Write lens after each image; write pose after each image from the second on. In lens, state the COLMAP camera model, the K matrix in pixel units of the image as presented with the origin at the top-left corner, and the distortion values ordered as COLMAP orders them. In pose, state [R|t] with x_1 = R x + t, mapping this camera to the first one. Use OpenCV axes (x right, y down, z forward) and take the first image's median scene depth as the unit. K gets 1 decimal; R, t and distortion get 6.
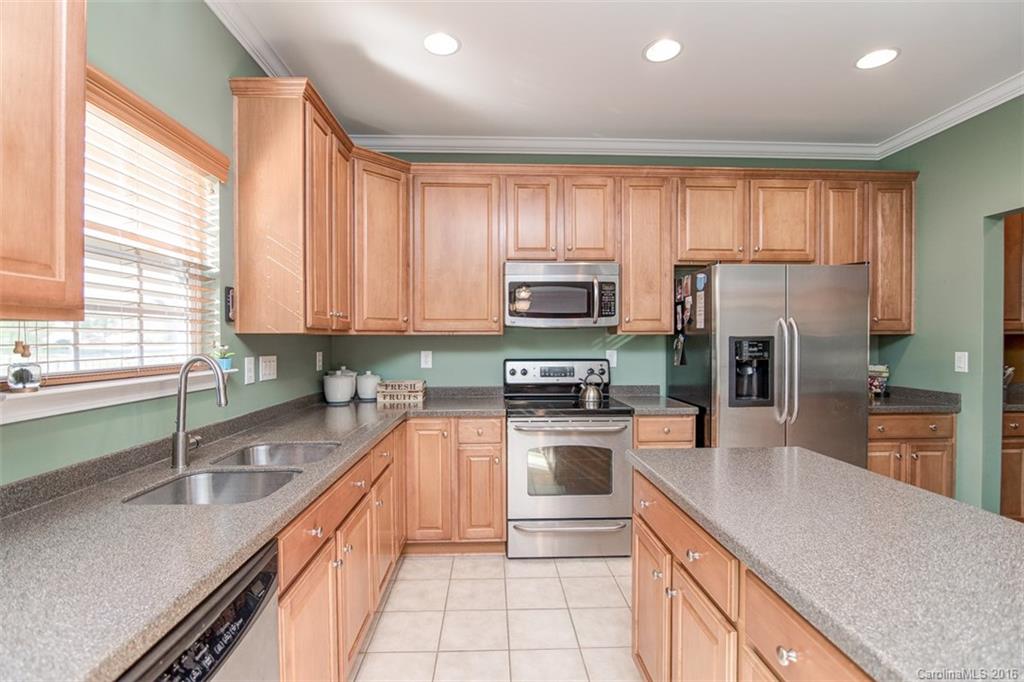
lens RADIAL K [[469.5, 0, 492.2], [0, 469.5, 344.1], [0, 0, 1]] dist [-0.022739, -0.001016]
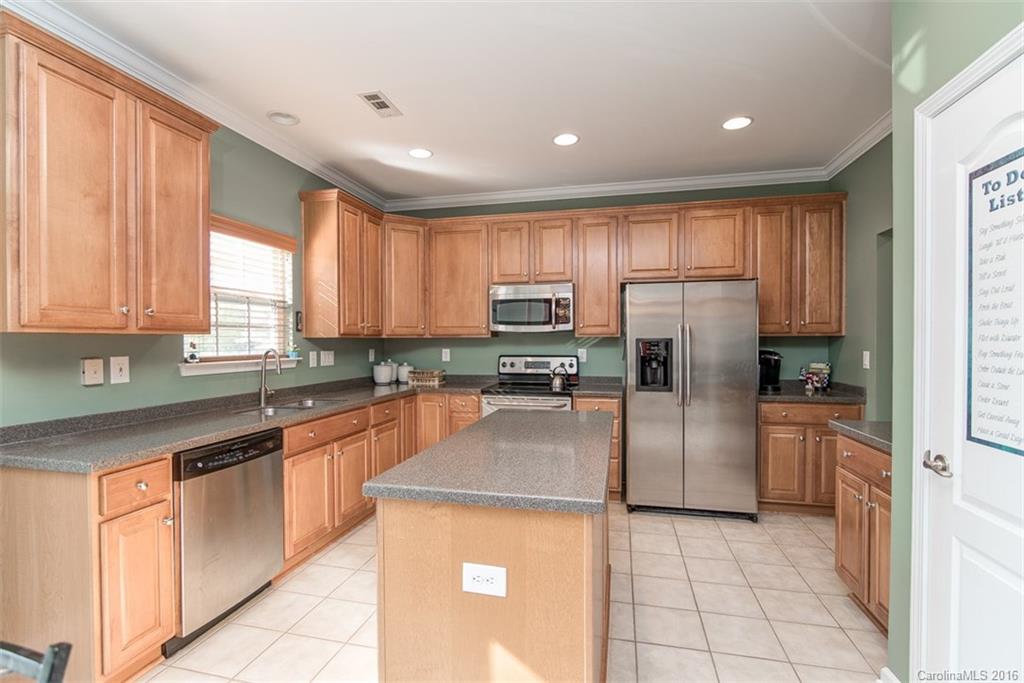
lens RADIAL K [[469.5, 0, 505.9], [0, 469.5, 341.7], [0, 0, 1]] dist [-0.022739, -0.001016]
pose [[0.967210, -0.000447, -0.253978, 0.433657], [-0.000942, 0.999985, -0.005348, 0.000499], [0.253976, 0.005411, 0.967195, -0.345899]]
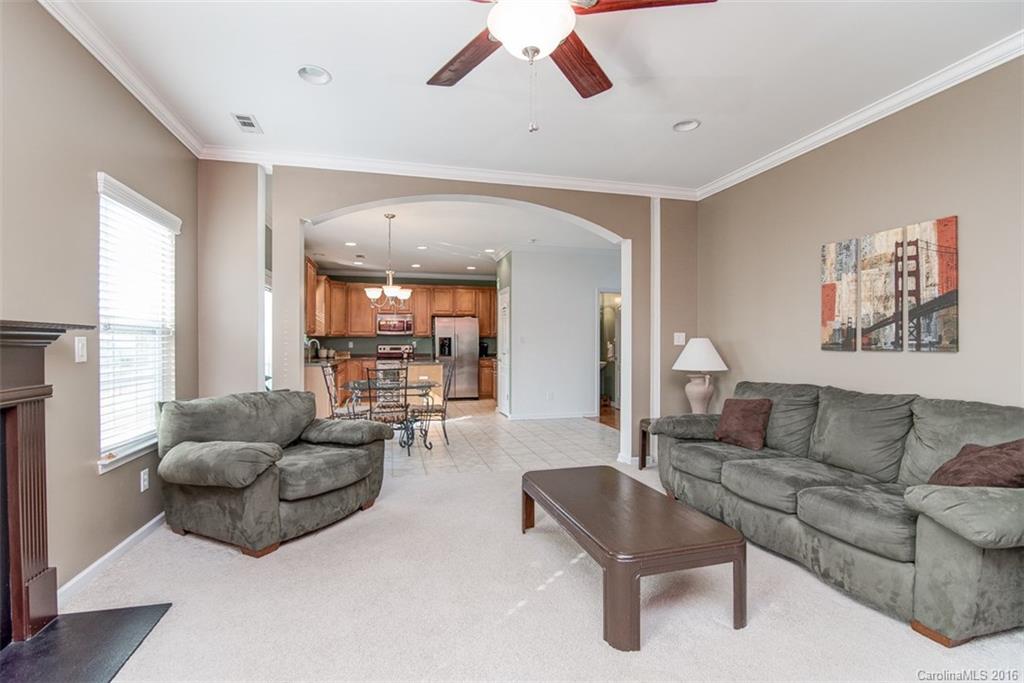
lens RADIAL K [[469.5, 0, 507.0], [0, 469.5, 342.6], [0, 0, 1]] dist [-0.022739, -0.001016]
pose [[0.972785, 0.001886, 0.231703, 0.153778], [-0.001519, 0.999997, -0.001759, 0.026312], [-0.231706, 0.001360, 0.972785, -2.411986]]
